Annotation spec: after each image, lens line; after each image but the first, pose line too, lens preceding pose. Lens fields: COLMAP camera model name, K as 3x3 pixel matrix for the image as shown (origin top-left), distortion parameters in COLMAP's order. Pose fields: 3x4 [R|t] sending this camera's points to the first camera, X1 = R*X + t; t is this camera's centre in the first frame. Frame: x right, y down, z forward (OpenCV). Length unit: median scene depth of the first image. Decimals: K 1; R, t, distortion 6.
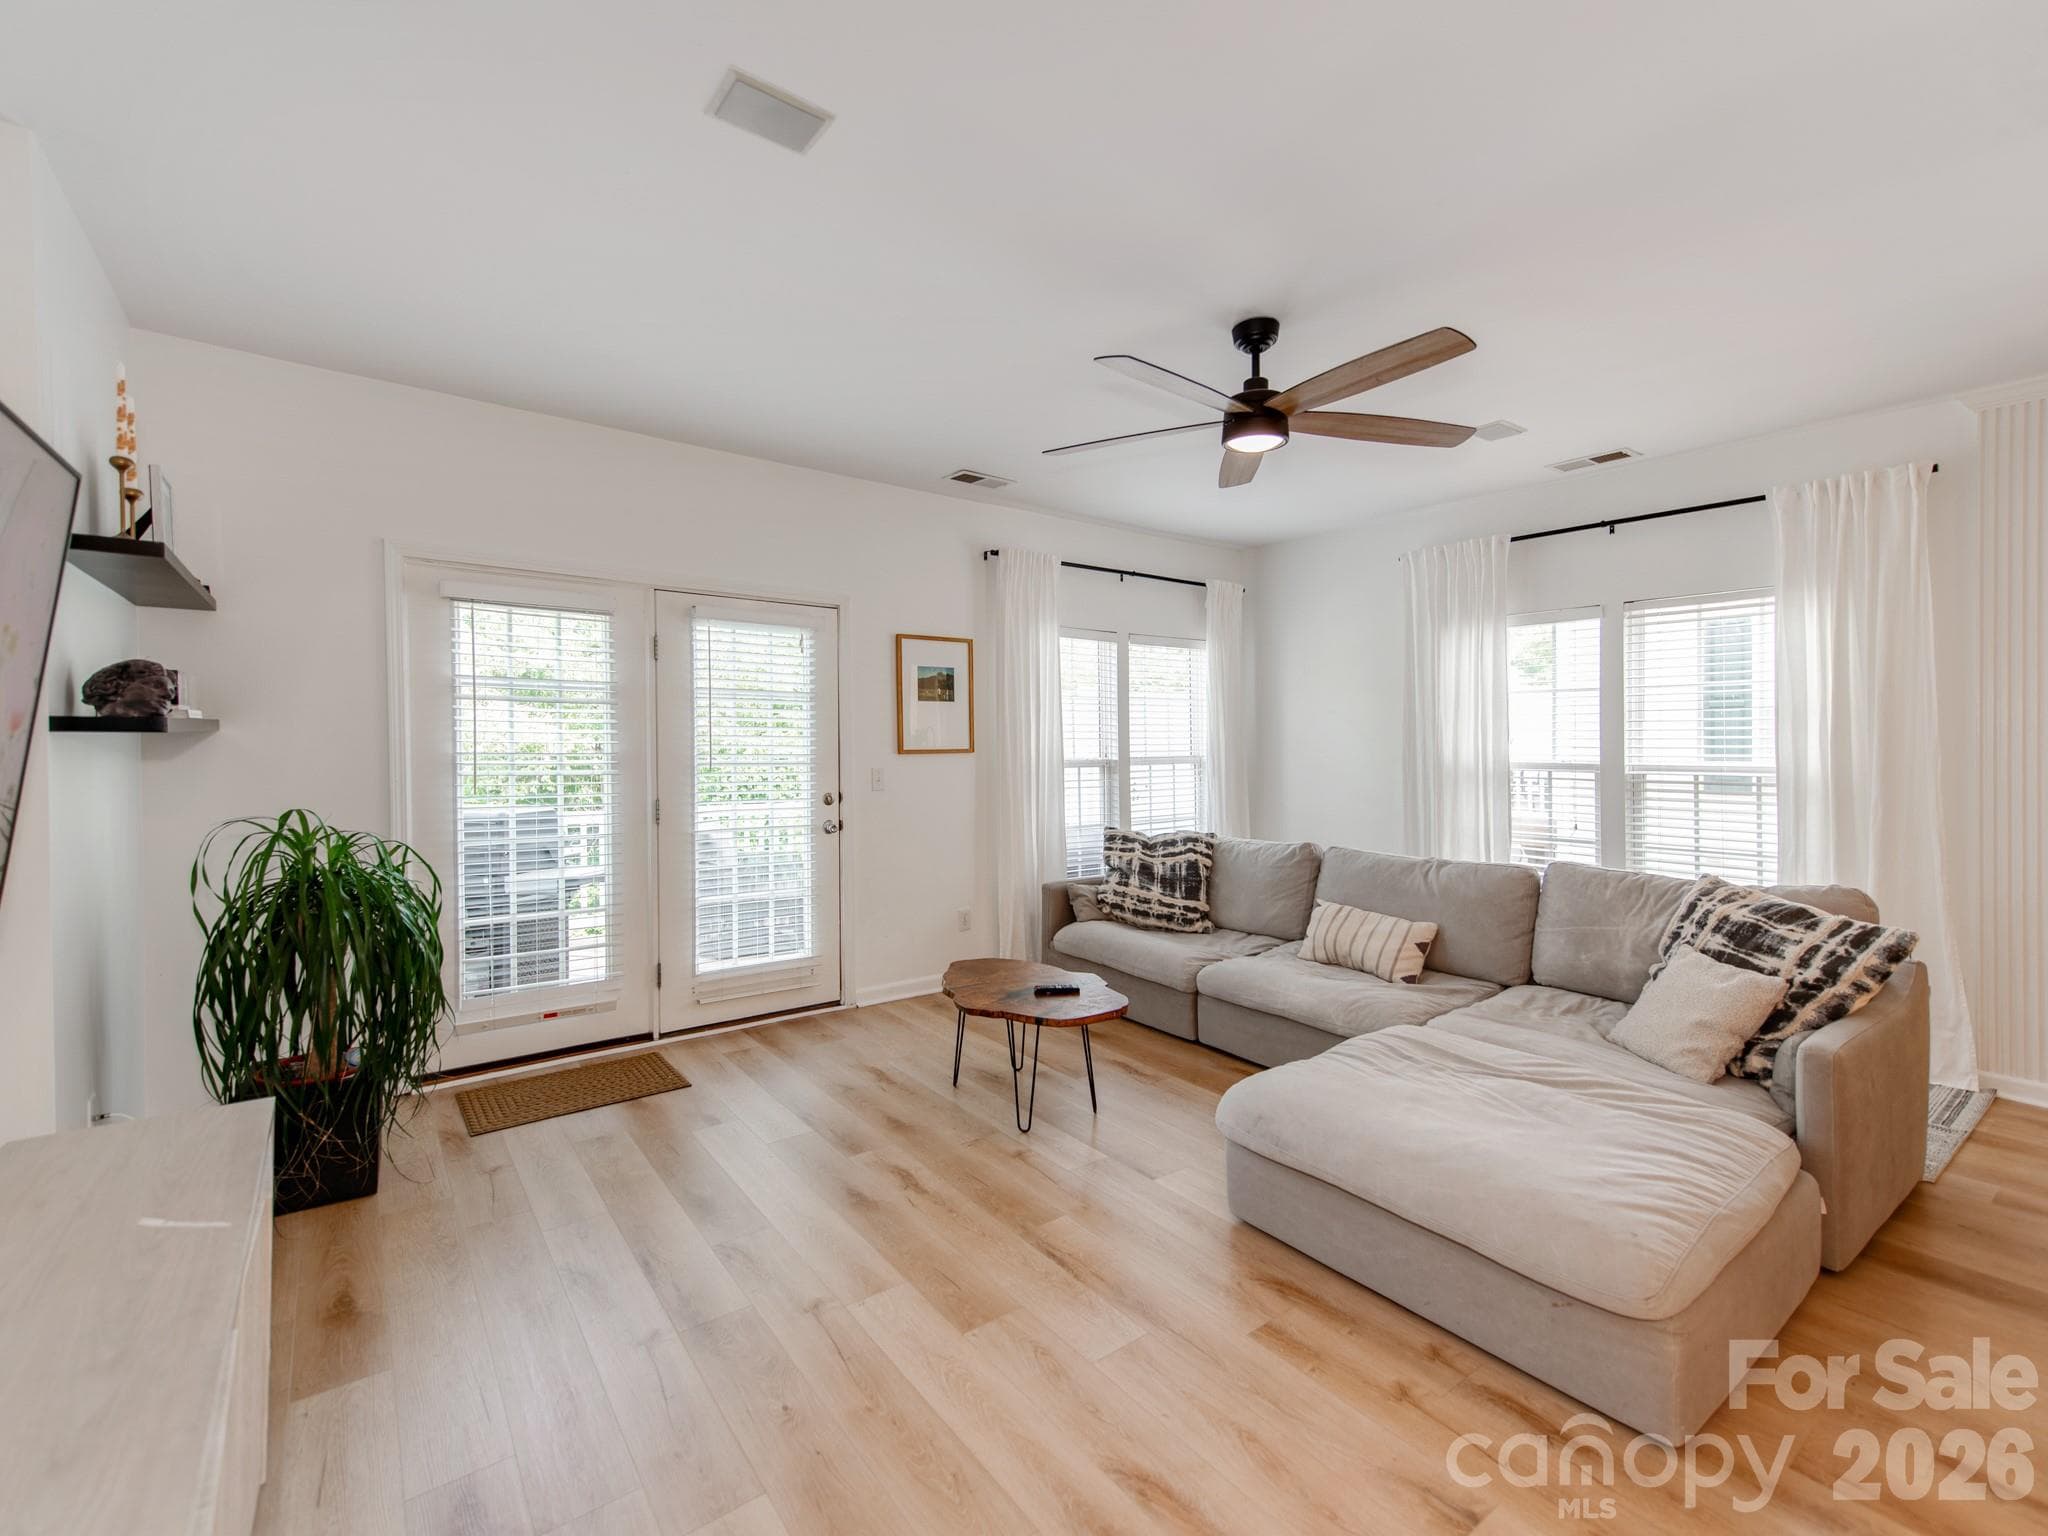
lens RADIAL K [[888.2, 0, 1016.0], [0, 888.2, 754.0], [0, 0, 1]] dist [0.002213, 0.000048]
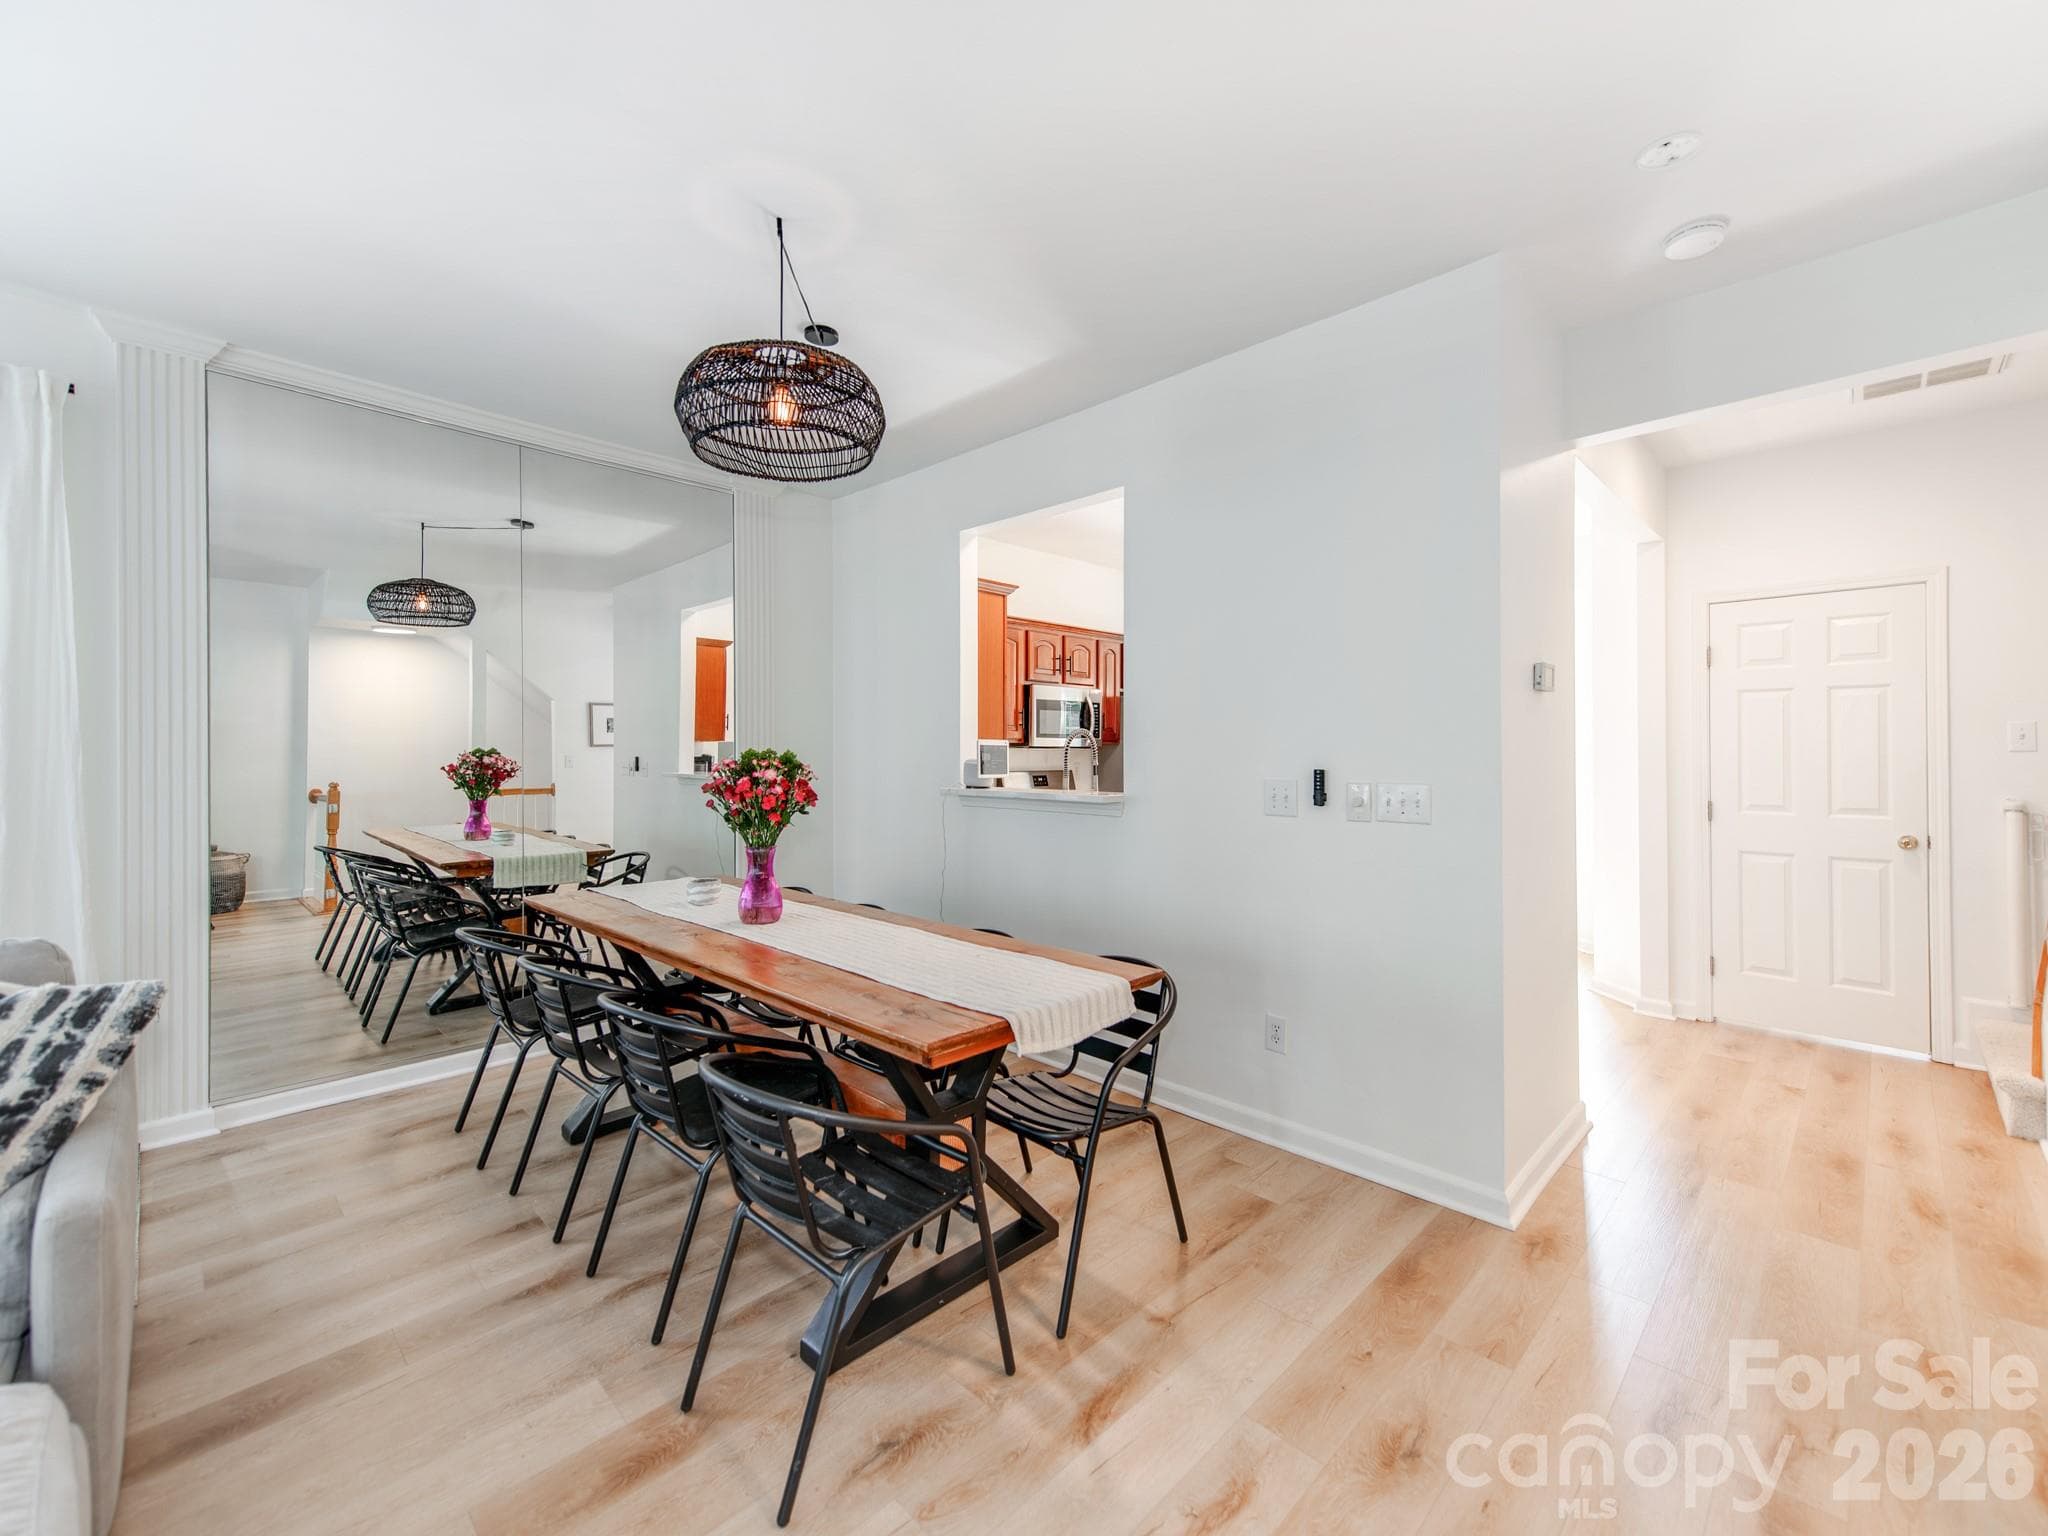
lens RADIAL K [[888.2, 0, 1017.9], [0, 888.2, 747.5], [0, 0, 1]] dist [0.002213, 0.000048]
pose [[-0.164903, 0.012011, 0.986237, 0.154792], [0.008119, 0.999909, -0.010820, 0.018736], [-0.986276, 0.006224, -0.164985, 0.407039]]
